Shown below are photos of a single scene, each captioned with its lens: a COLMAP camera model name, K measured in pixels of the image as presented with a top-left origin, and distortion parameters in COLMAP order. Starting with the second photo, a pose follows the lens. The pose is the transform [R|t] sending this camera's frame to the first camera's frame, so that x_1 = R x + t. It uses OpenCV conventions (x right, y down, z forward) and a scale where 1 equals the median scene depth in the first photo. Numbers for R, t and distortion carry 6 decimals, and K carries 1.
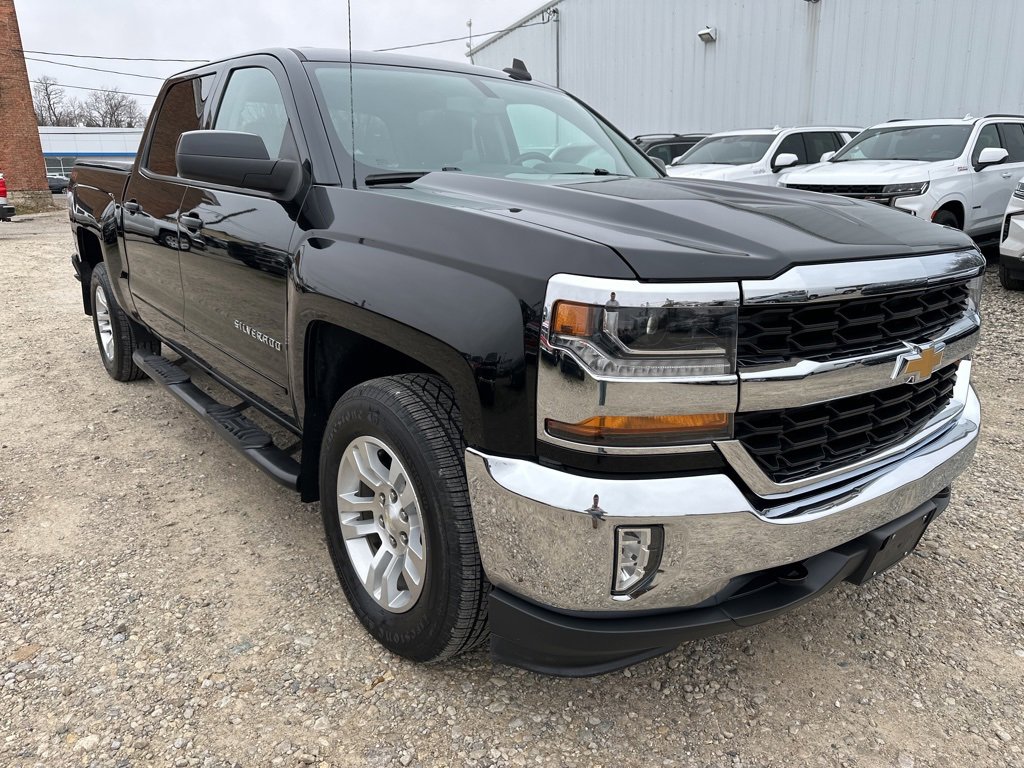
lens RADIAL K [[719.2, 0, 505.1], [0, 719.2, 372.2], [0, 0, 1]] dist [0.043423, -0.055407]
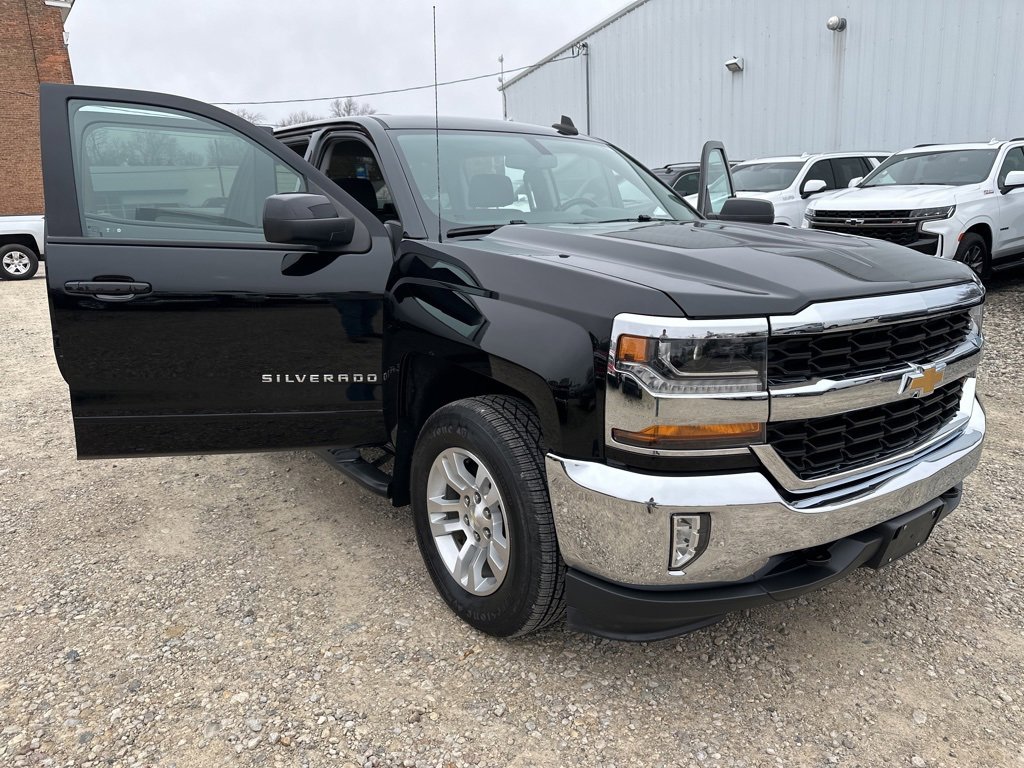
lens RADIAL K [[715.3, 0, 511.1], [0, 715.3, 379.2], [0, 0, 1]] dist [0.064498, -0.080122]
pose [[0.999298, -0.013280, -0.035020, -0.058738], [0.012413, 0.999614, -0.024857, 0.006021], [0.035337, 0.024405, 0.999077, -0.197157]]
